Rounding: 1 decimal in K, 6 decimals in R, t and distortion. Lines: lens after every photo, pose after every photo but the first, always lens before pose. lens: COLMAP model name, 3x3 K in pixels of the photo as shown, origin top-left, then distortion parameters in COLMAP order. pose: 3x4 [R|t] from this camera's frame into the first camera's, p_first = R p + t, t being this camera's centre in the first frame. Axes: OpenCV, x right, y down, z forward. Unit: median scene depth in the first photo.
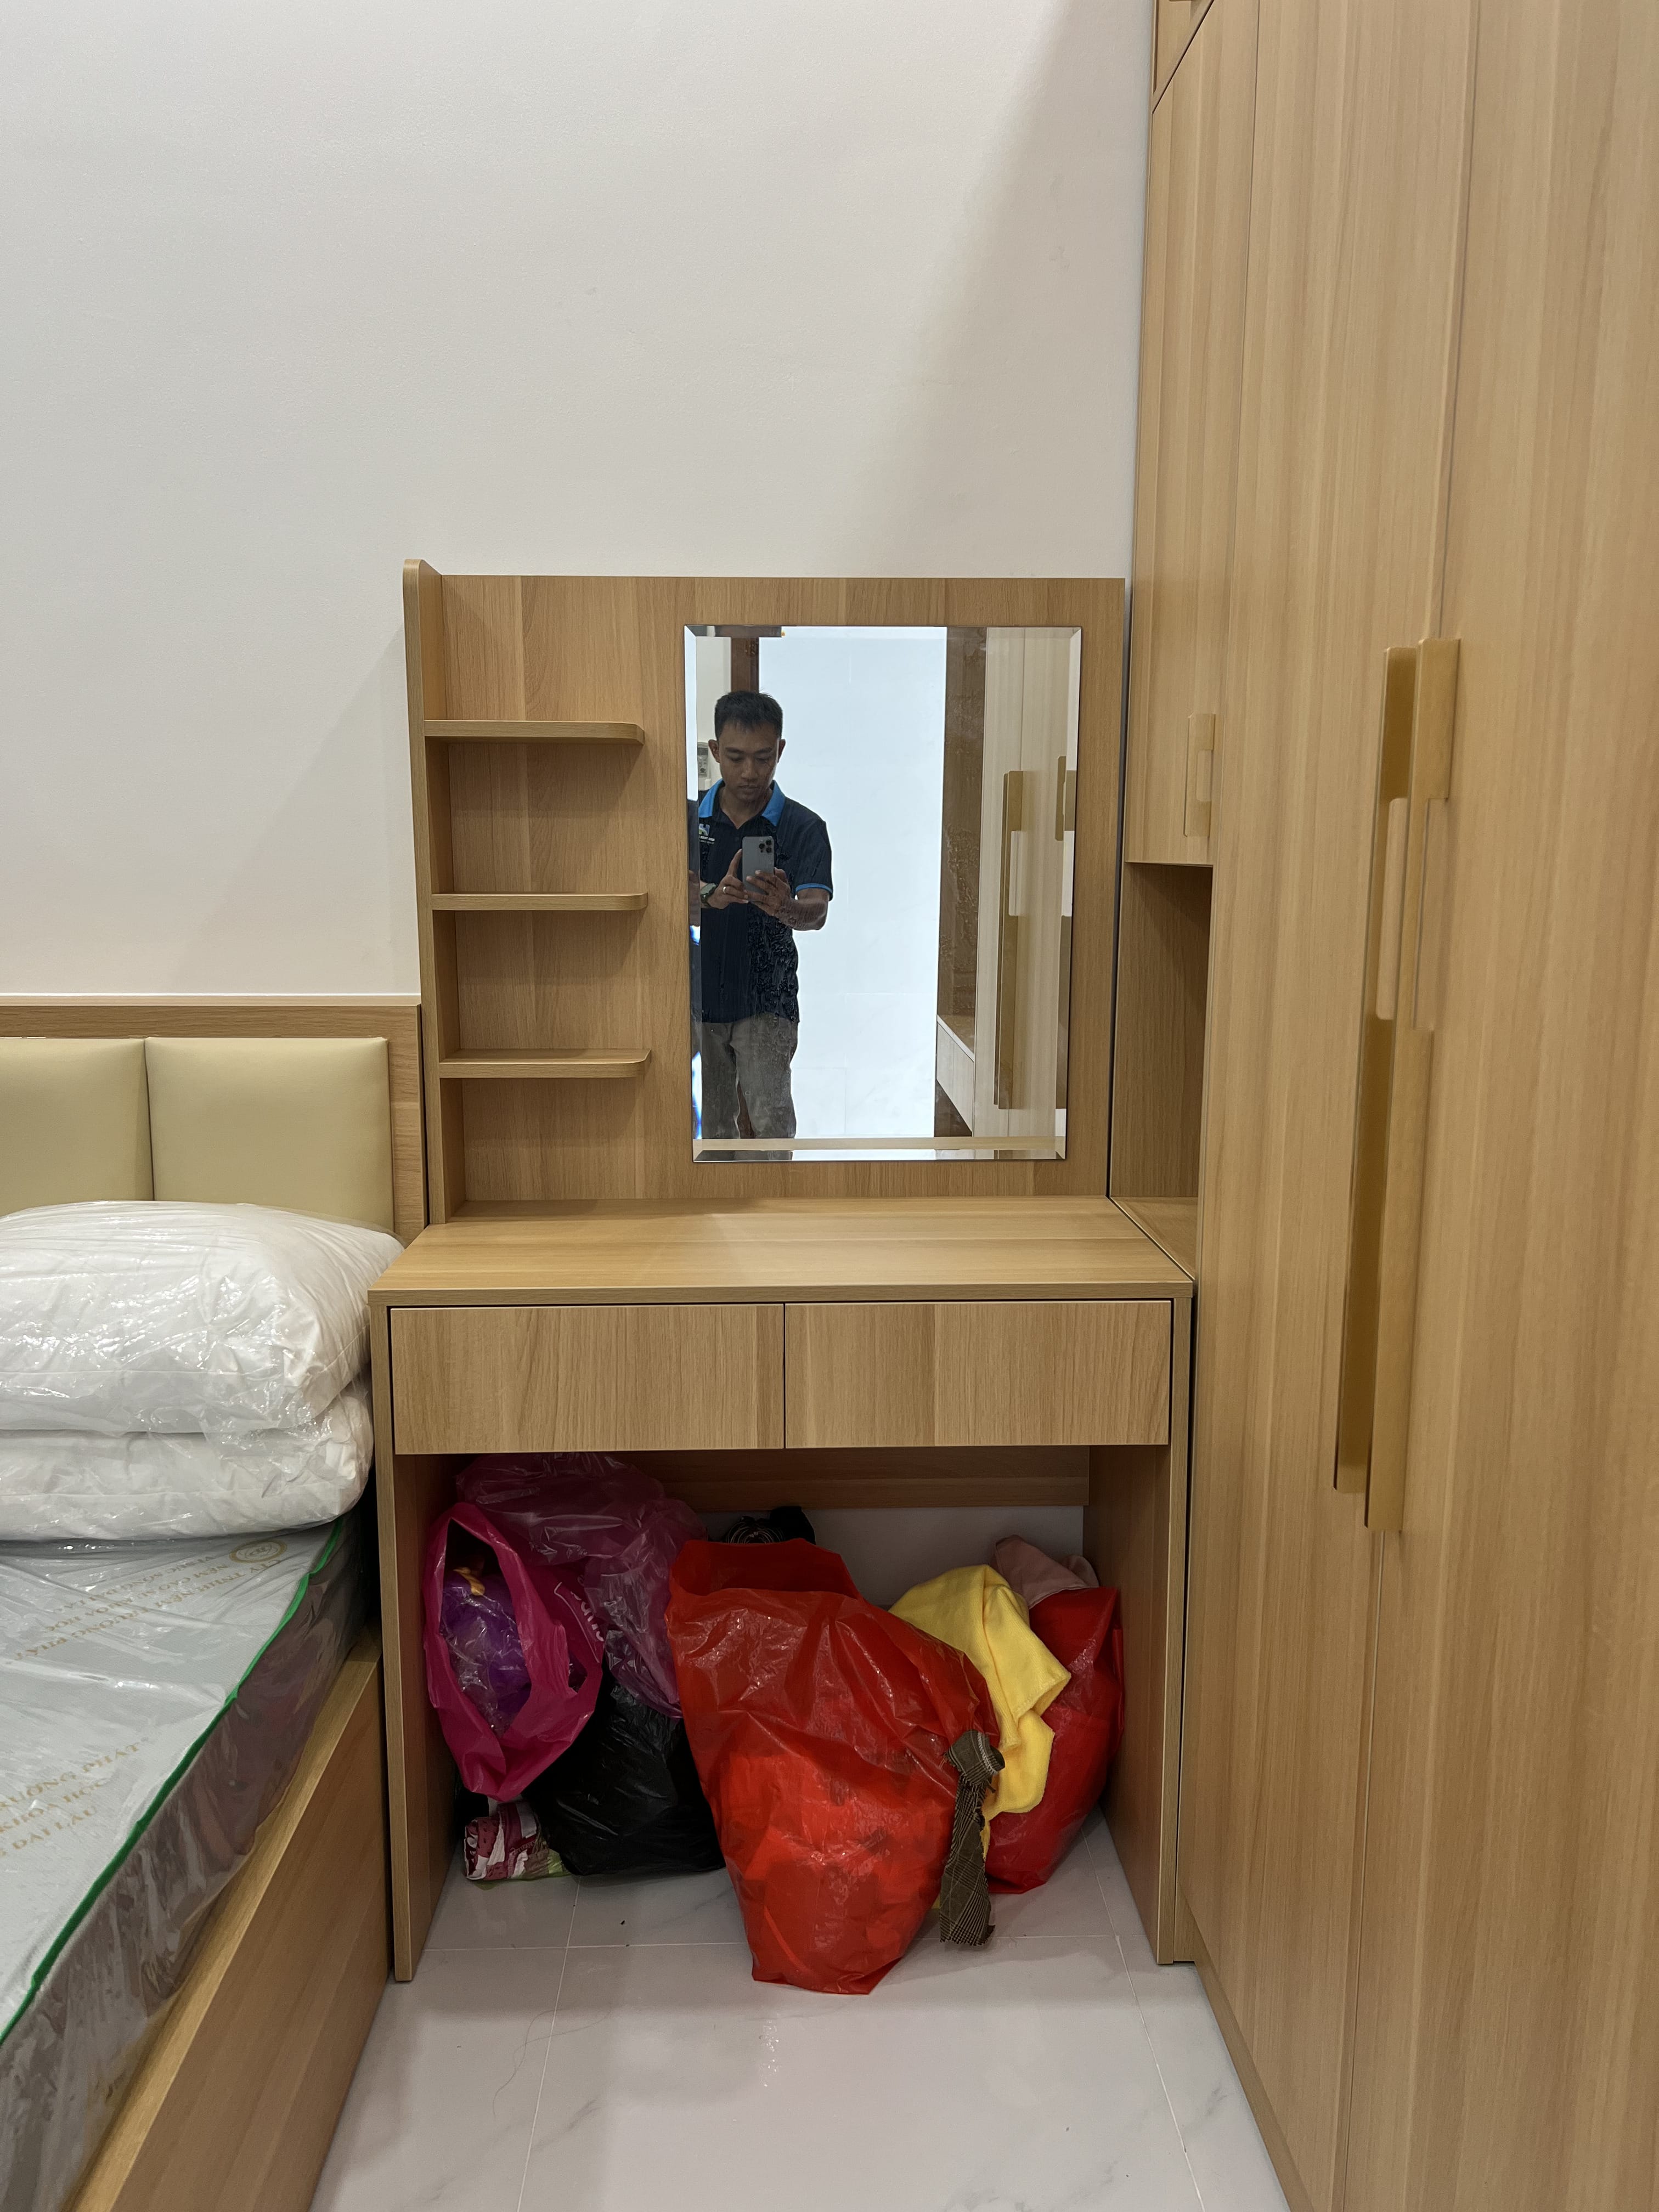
lens RADIAL K [[1653.6, 0, 829.5], [0, 1653.6, 1106.0], [0, 0, 1]] dist [0.065942, -0.085962]
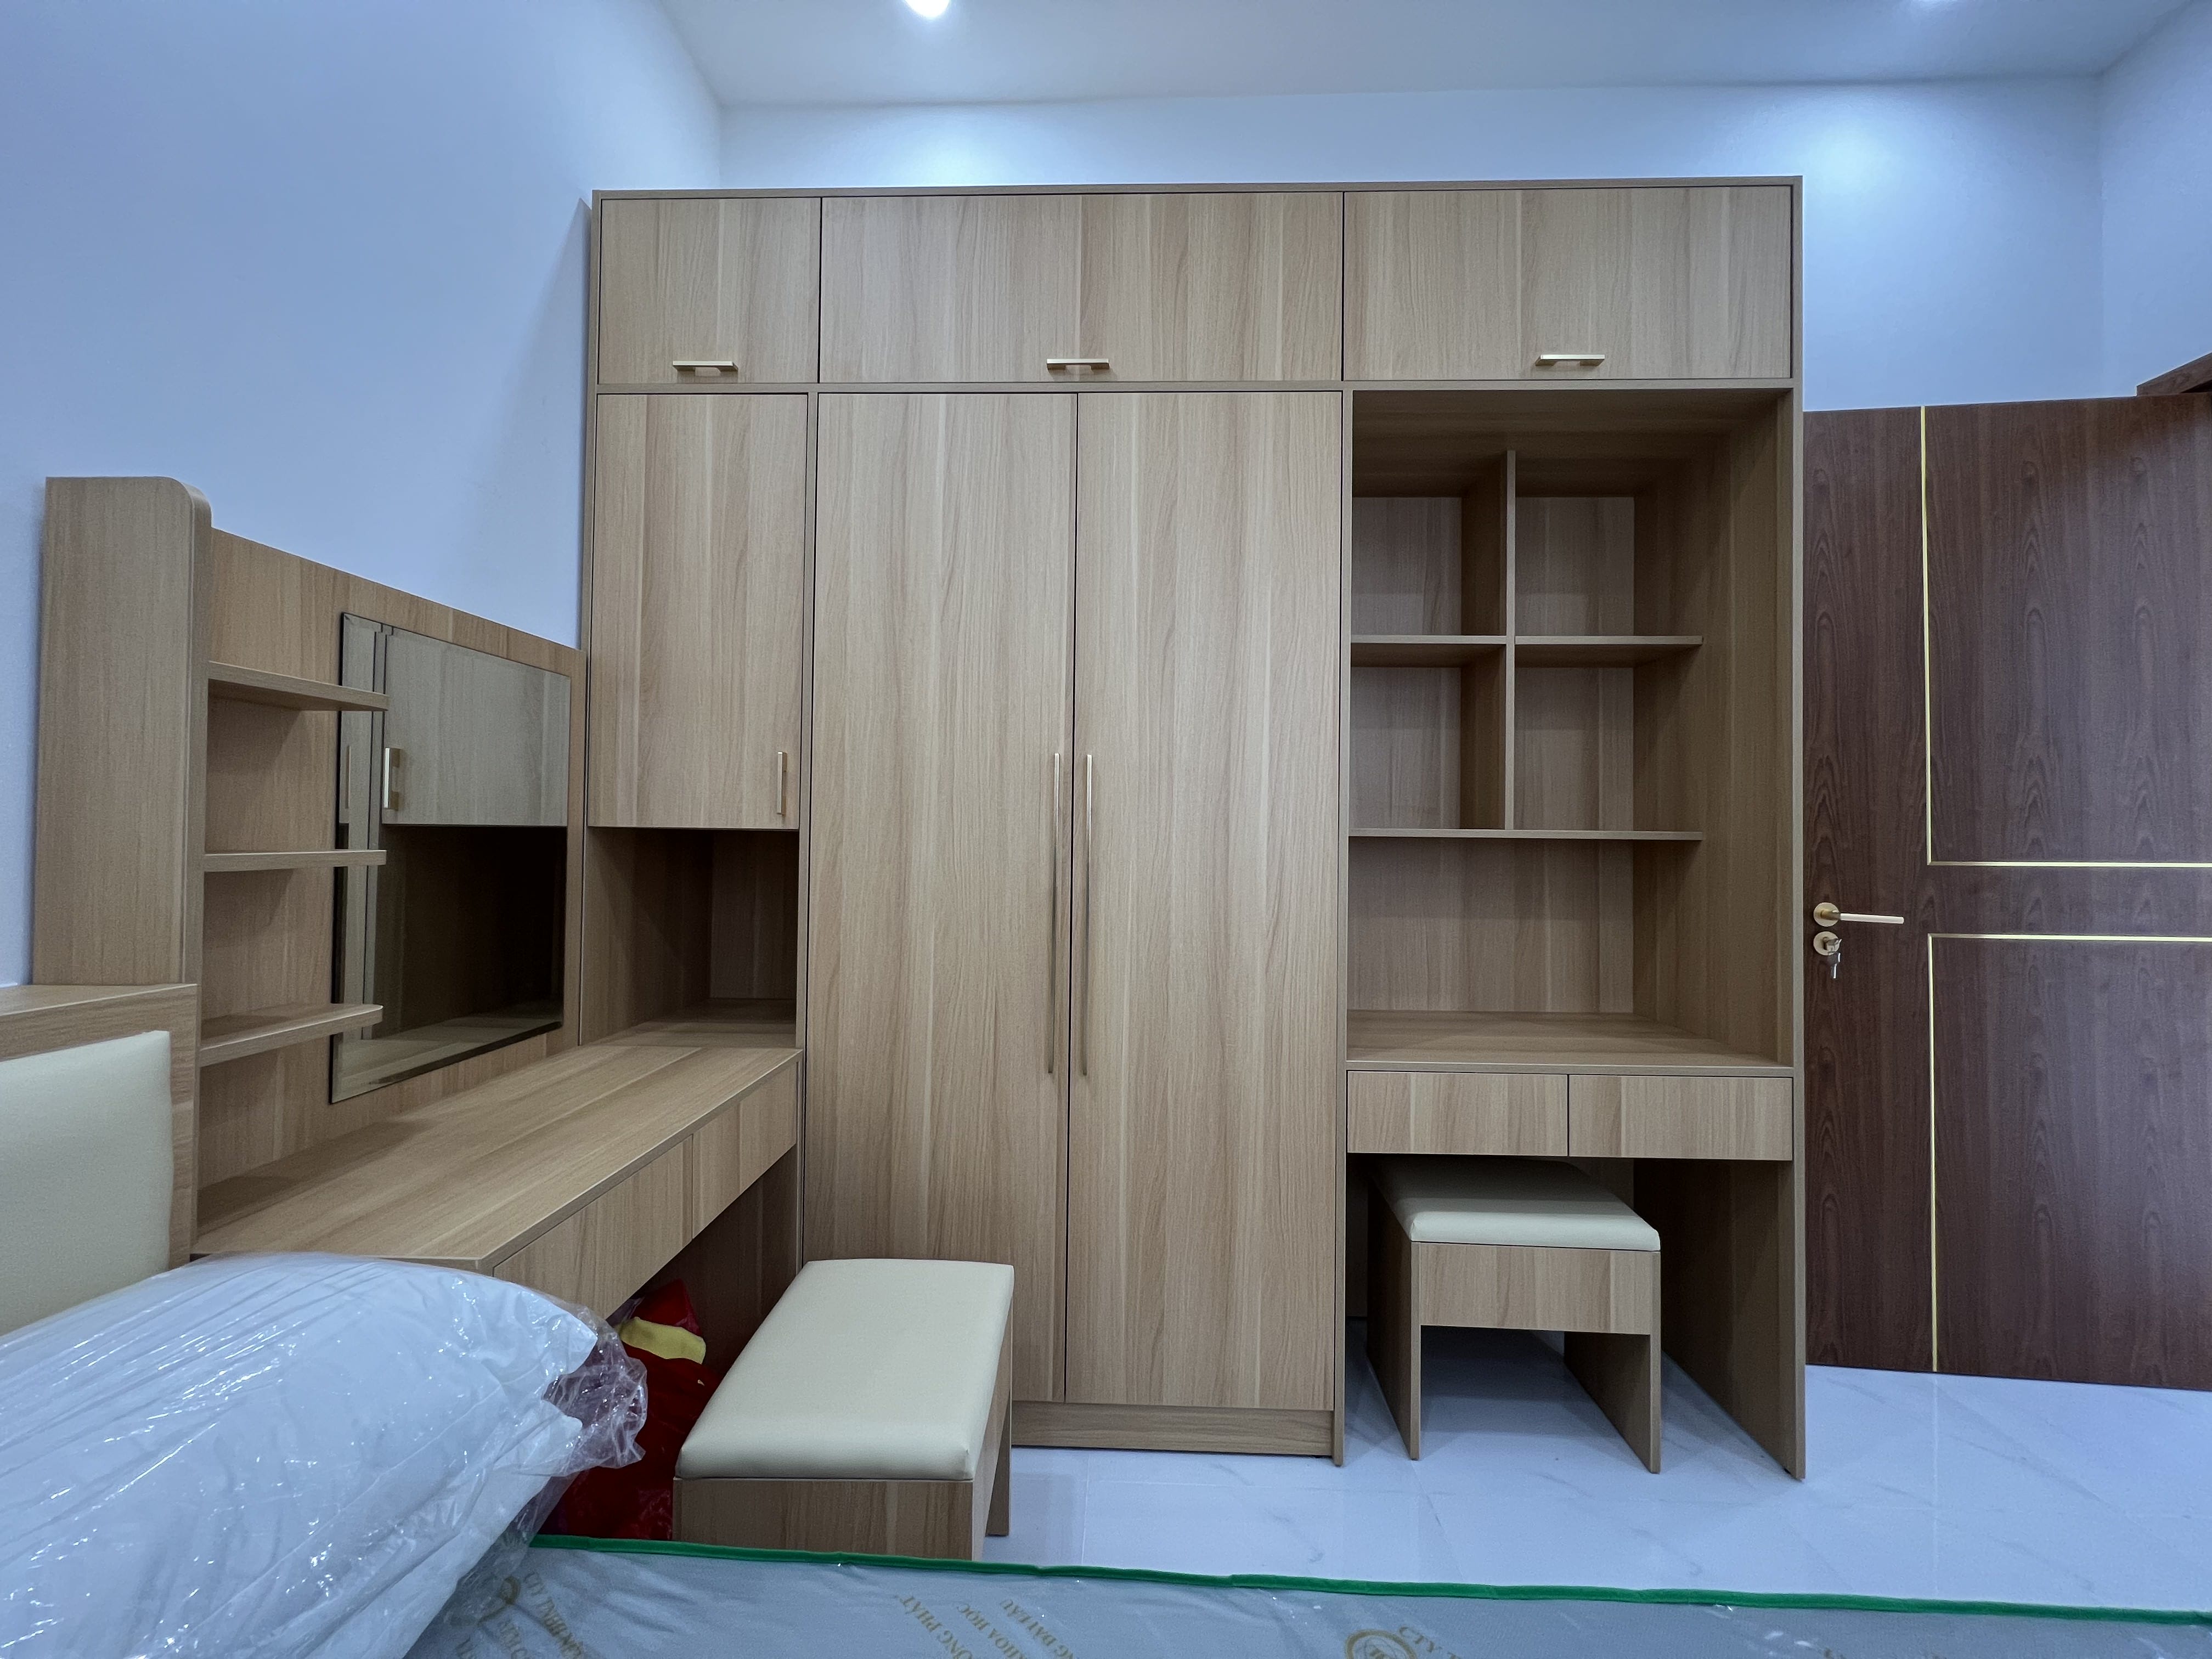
lens RADIAL K [[888.1, 0, 1101.5], [0, 888.1, 826.5], [0, 0, 1]] dist [0.000087, -0.000065]
pose [[0.066328, 0.010645, 0.997741, -0.700636], [0.138124, 0.990218, -0.019747, -0.070728], [-0.988191, 0.139121, 0.064209, 0.521023]]
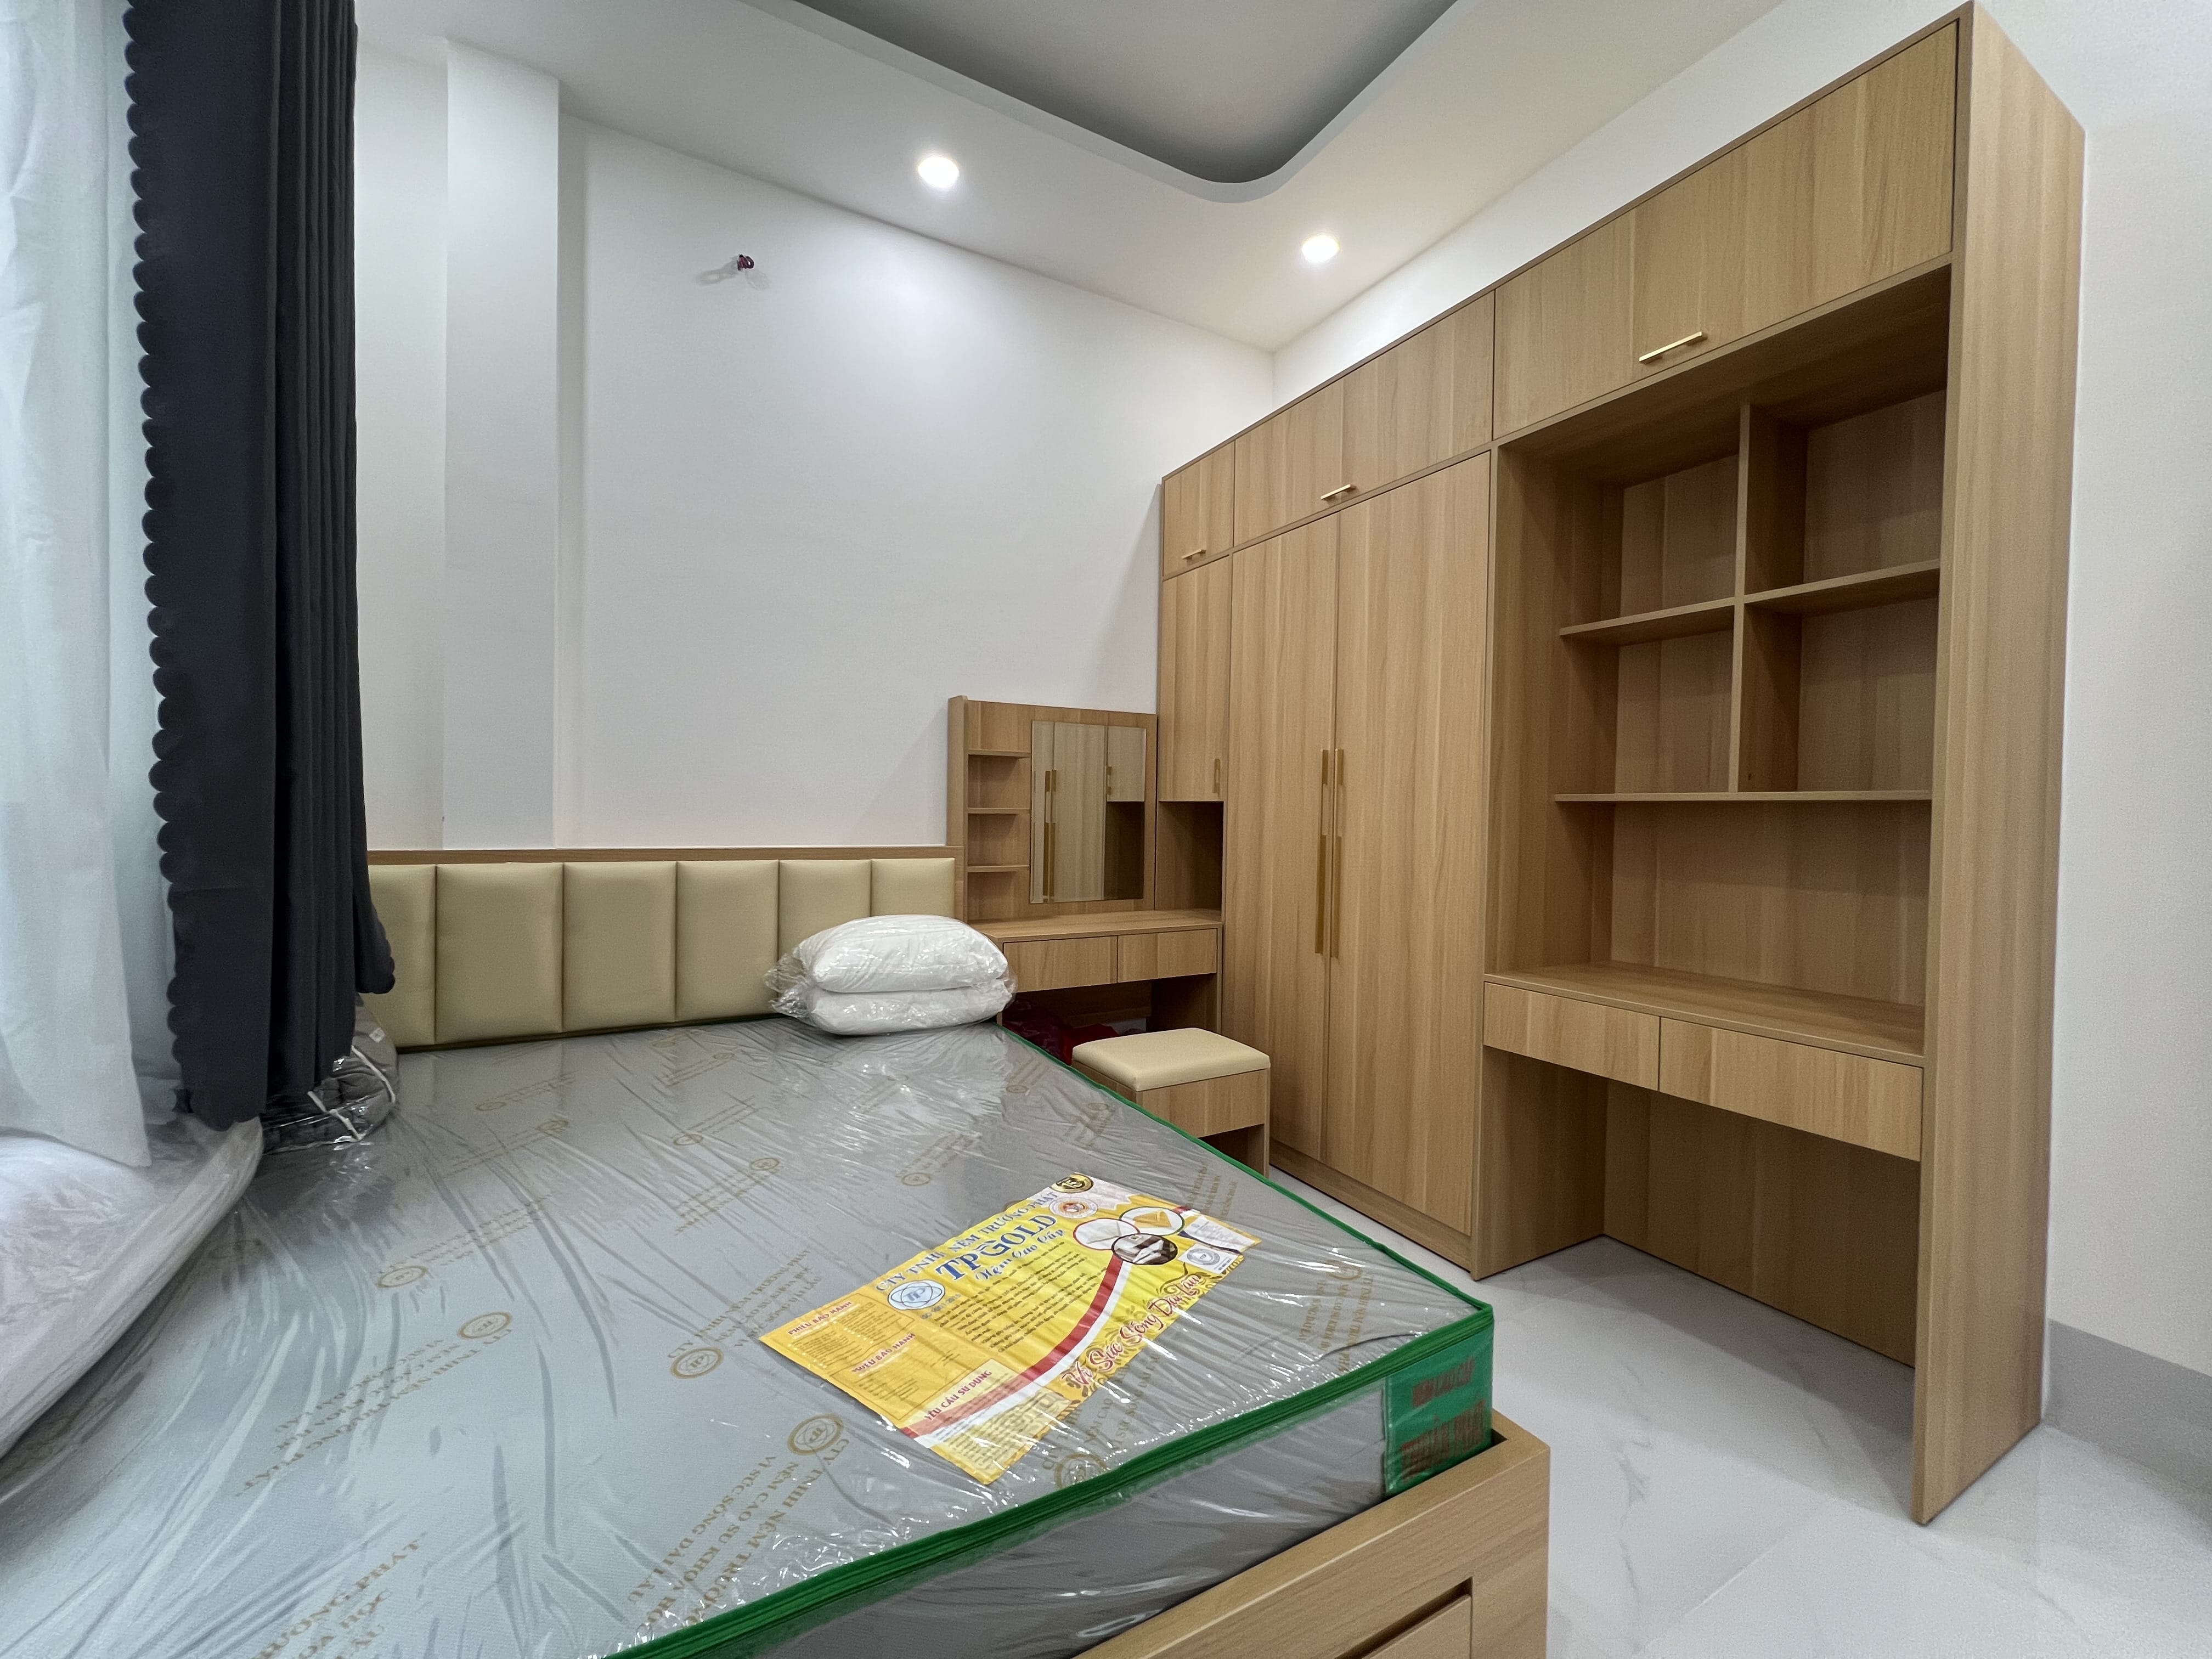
lens RADIAL K [[888.1, 0, 1101.5], [0, 888.1, 826.5], [0, 0, 1]] dist [0.000087, -0.000065]
pose [[0.889481, 0.001680, 0.456968, -0.760313], [0.057243, 0.991707, -0.115069, 0.096829], [-0.453372, 0.128510, 0.882009, -0.467038]]
